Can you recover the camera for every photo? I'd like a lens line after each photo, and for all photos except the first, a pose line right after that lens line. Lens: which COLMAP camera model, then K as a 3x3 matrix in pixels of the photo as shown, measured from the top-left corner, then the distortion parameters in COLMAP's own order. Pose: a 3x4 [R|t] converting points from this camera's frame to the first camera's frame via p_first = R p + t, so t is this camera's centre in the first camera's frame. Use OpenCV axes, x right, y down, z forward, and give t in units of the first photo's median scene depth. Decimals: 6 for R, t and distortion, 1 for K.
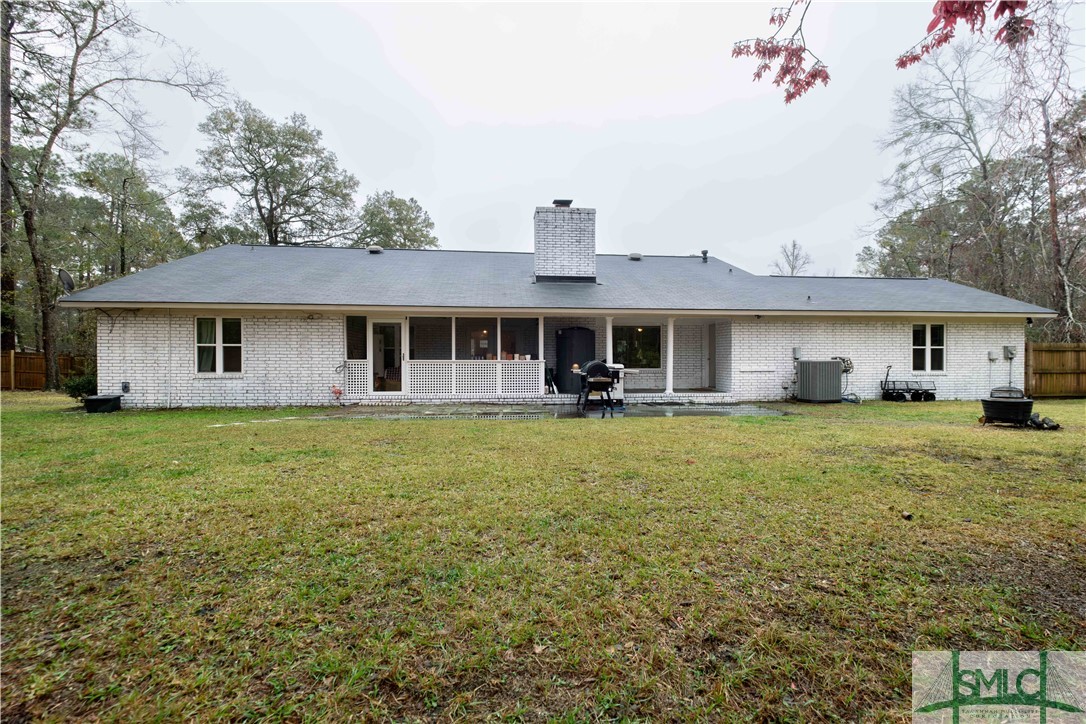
lens RADIAL K [[472.1, 0, 543.0], [0, 472.1, 362.0], [0, 0, 1]] dist [0.001079, -0.000257]
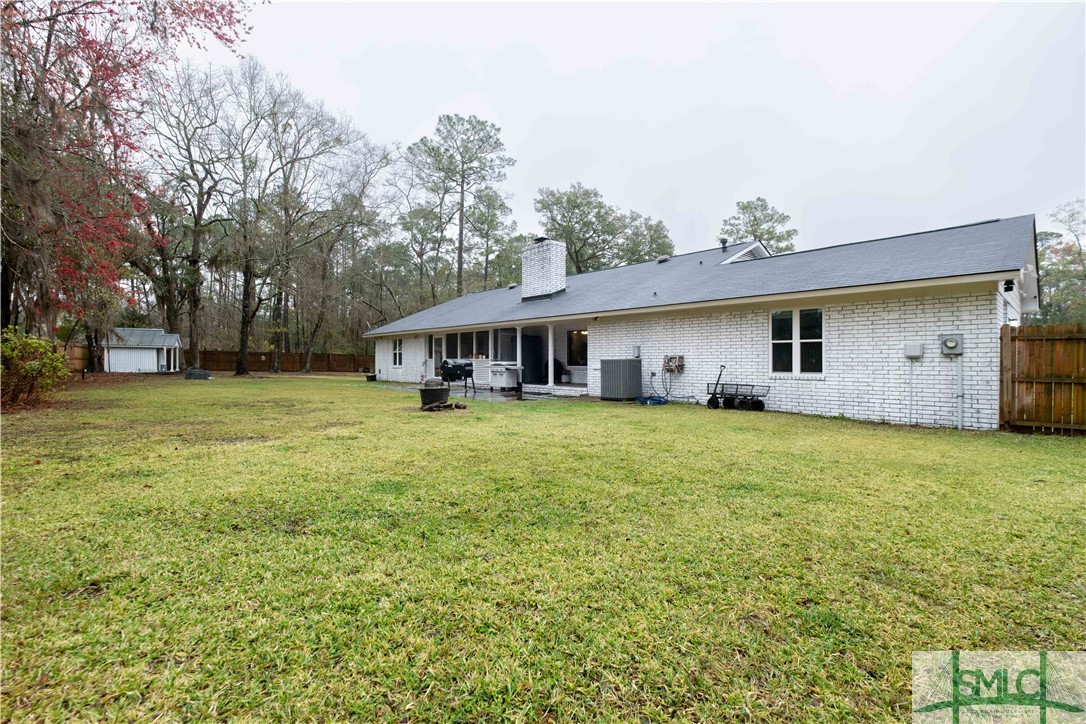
lens RADIAL K [[472.1, 0, 543.0], [0, 472.1, 362.0], [0, 0, 1]] dist [0.001079, -0.000257]
pose [[0.592213, 0.003749, -0.805772, 1.179760], [-0.006916, 0.999976, -0.000430, 0.004847], [0.805751, 0.005827, 0.592225, 0.242336]]
